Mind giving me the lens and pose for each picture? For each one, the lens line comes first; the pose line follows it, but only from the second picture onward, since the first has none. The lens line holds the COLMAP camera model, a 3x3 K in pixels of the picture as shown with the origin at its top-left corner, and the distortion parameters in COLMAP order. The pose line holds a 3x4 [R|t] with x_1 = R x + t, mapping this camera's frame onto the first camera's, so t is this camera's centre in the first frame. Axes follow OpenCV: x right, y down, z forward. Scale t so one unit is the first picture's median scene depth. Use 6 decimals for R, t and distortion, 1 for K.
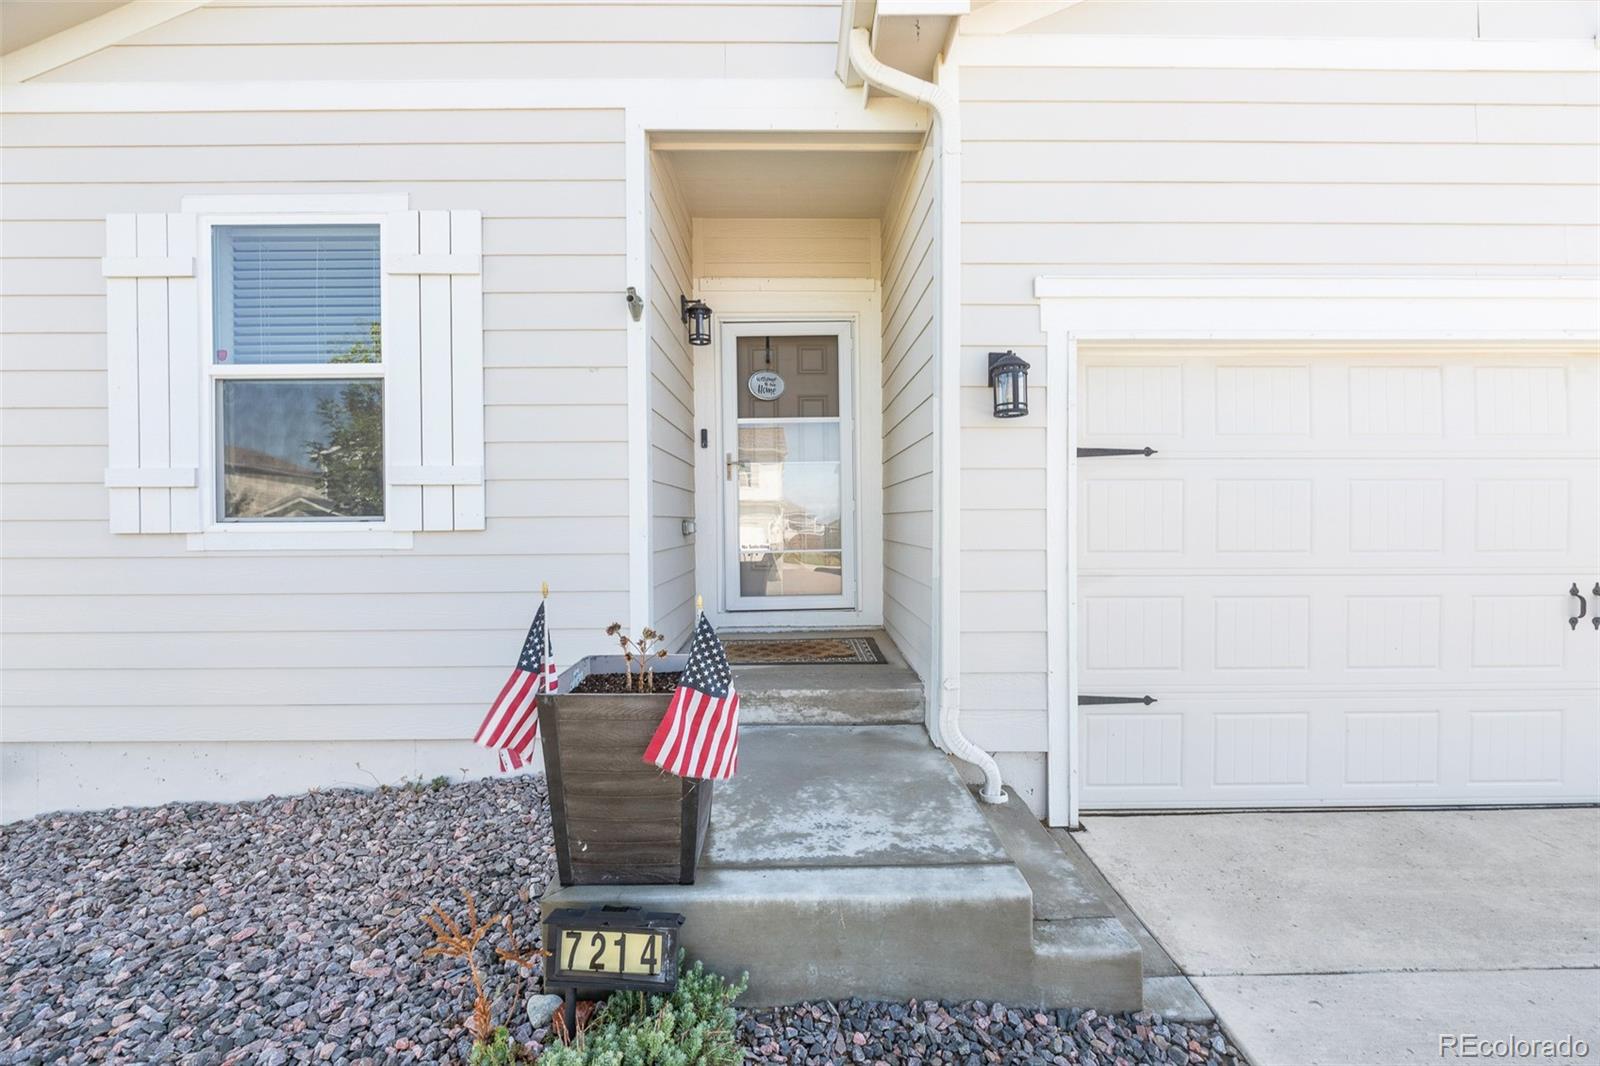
lens RADIAL K [[710.1, 0, 853.5], [0, 710.1, 527.4], [0, 0, 1]] dist [-0.003508, -0.000571]
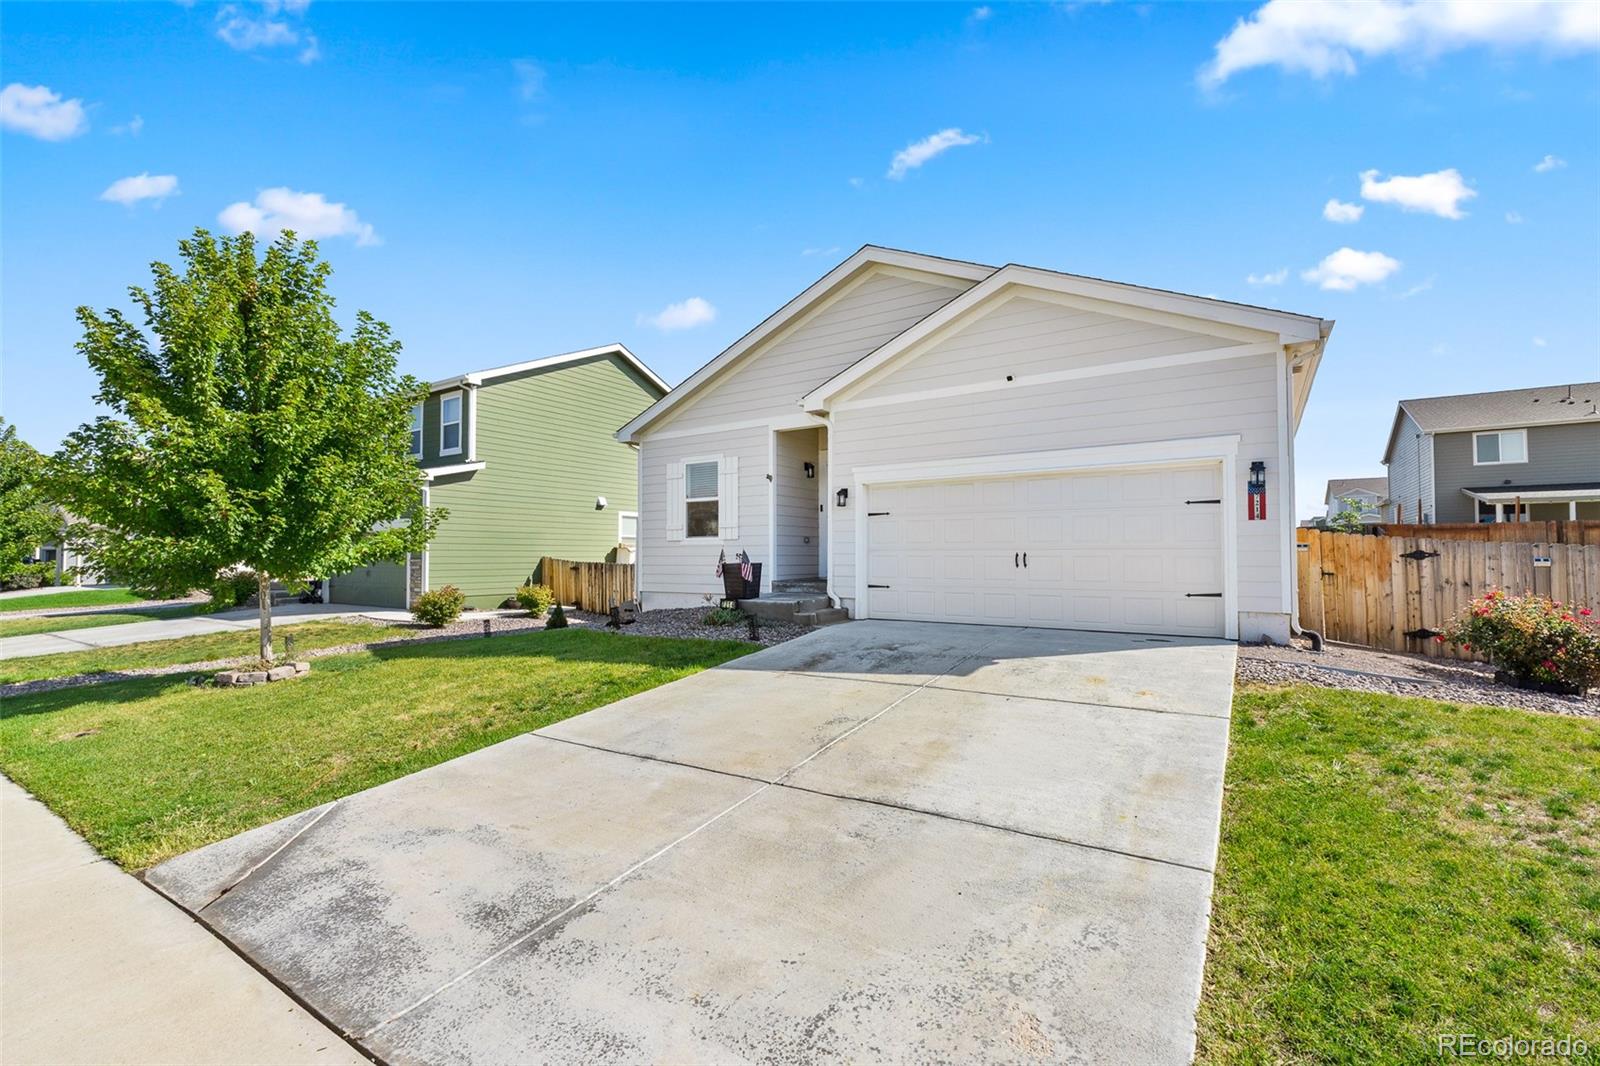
lens RADIAL K [[671.7, 0, 800.0], [0, 671.7, 533.0], [0, 0, 1]] dist [-0.002099, -0.000189]
pose [[0.828297, -0.016280, -0.560052, 1.792119], [-0.005425, 0.999298, -0.037071, 0.102686], [0.560263, 0.033744, 0.827627, -1.817382]]
